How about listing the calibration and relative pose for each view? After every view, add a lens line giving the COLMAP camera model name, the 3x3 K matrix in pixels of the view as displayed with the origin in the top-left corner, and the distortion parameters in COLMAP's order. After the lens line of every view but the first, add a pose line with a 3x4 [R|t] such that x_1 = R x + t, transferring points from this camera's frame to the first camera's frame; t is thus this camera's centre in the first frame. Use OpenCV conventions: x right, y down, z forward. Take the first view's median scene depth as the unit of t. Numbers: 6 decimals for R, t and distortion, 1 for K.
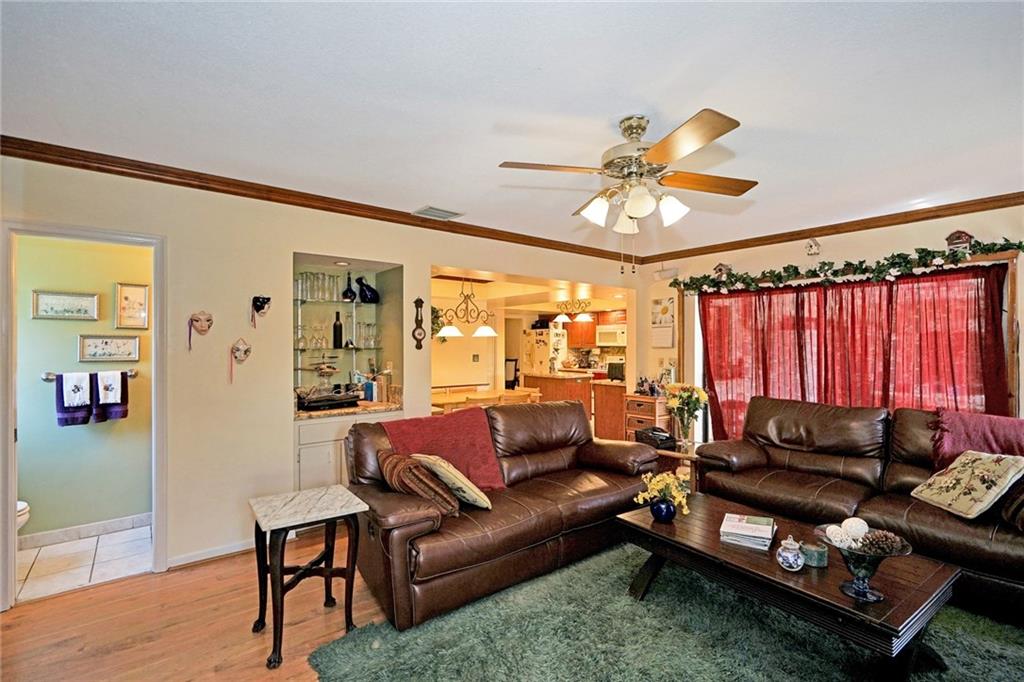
lens RADIAL K [[482.6, 0, 512.4], [0, 482.6, 340.3], [0, 0, 1]] dist [0.003665, -0.000077]
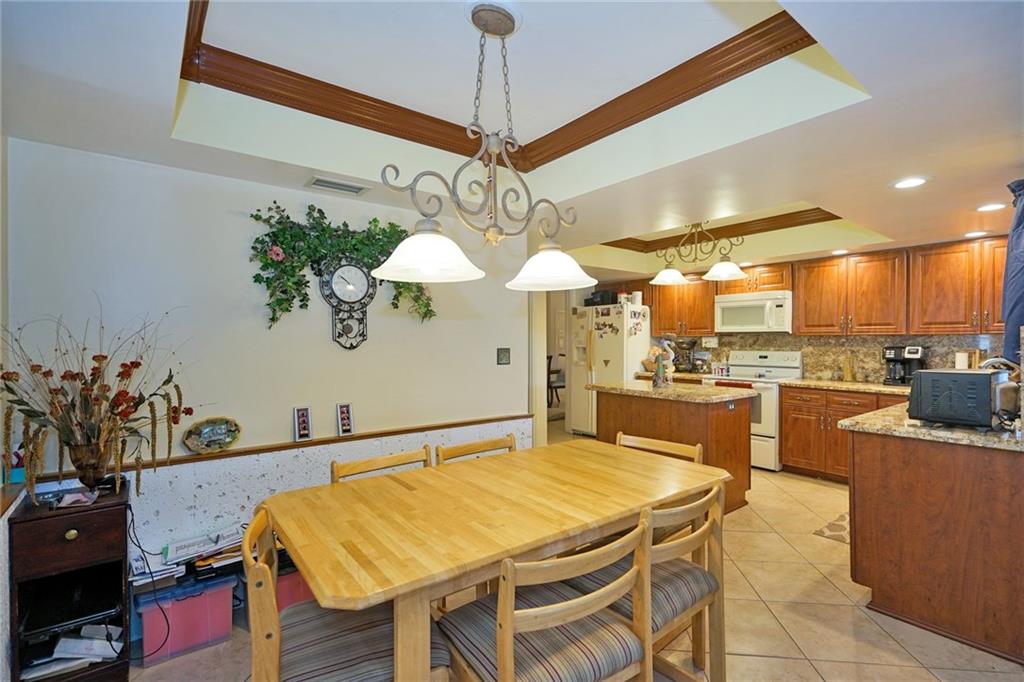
lens RADIAL K [[465.2, 0, 511.5], [0, 465.2, 341.6], [0, 0, 1]] dist [-0.005098, 0.002959]
pose [[0.999962, -0.003930, -0.007803, -0.050558], [0.004017, 0.999930, 0.011149, 0.014601], [0.007759, -0.011180, 0.999907, 0.450988]]
